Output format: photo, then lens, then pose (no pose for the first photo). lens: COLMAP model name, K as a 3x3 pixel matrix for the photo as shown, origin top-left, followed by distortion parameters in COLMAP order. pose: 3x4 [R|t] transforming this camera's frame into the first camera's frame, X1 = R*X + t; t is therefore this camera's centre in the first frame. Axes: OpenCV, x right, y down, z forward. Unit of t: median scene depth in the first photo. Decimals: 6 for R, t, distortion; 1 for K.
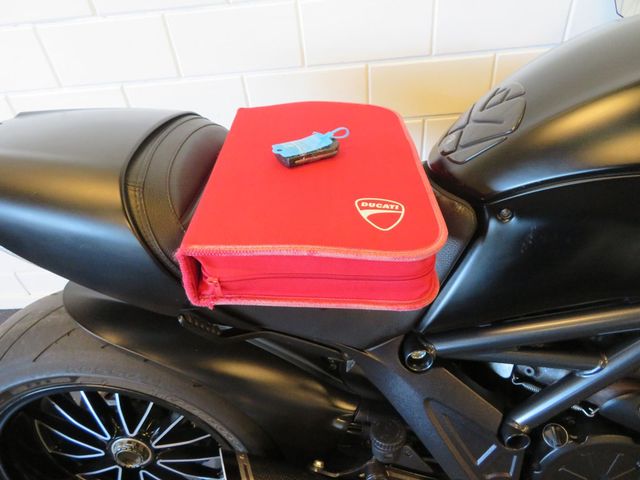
lens RADIAL K [[458.9, 0, 317.2], [0, 458.9, 239.7], [0, 0, 1]] dist [-0.004952, -0.002060]
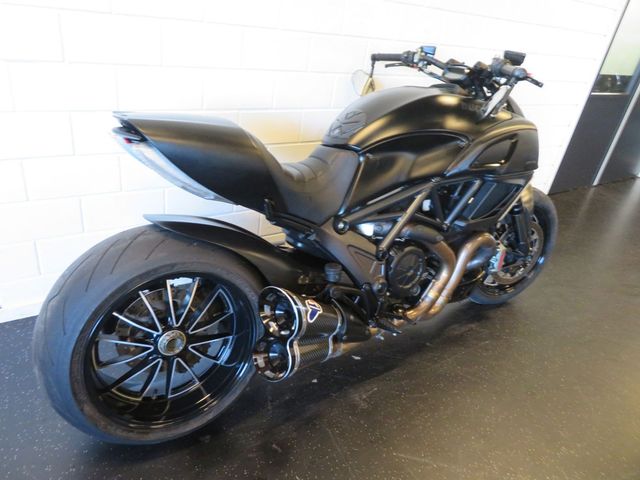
lens RADIAL K [[458.9, 0, 317.2], [0, 458.9, 239.7], [0, 0, 1]] dist [-0.004952, -0.002060]
pose [[0.800610, -0.094138, 0.591745, -1.086086], [0.199314, 0.973183, -0.114846, 0.504184], [-0.565065, 0.209890, 0.797902, -0.622842]]
